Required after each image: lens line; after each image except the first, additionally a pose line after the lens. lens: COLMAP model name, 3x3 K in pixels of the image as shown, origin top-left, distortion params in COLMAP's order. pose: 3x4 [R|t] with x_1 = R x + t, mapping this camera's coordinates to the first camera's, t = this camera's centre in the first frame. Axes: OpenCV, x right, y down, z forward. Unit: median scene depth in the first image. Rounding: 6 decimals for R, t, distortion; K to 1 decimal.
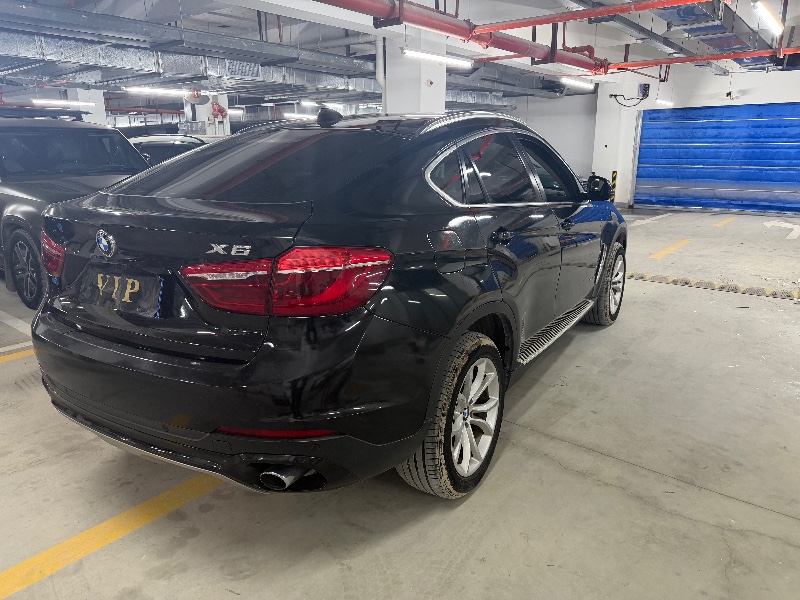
lens RADIAL K [[568.4, 0, 401.5], [0, 568.4, 299.7], [0, 0, 1]] dist [0.019883, -0.021088]
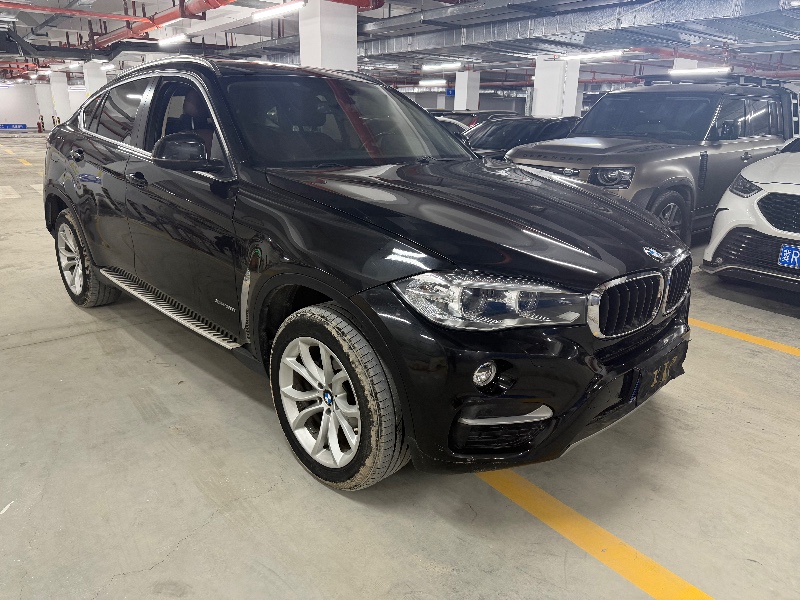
lens RADIAL K [[559.5, 0, 399.8], [0, 559.5, 300.3], [0, 0, 1]] dist [0.006252, 0.004578]
pose [[-0.226983, 0.295162, -0.928094, 1.040945], [-0.282372, 0.892087, 0.352770, -0.382608], [0.932065, 0.342141, -0.119143, 1.507946]]
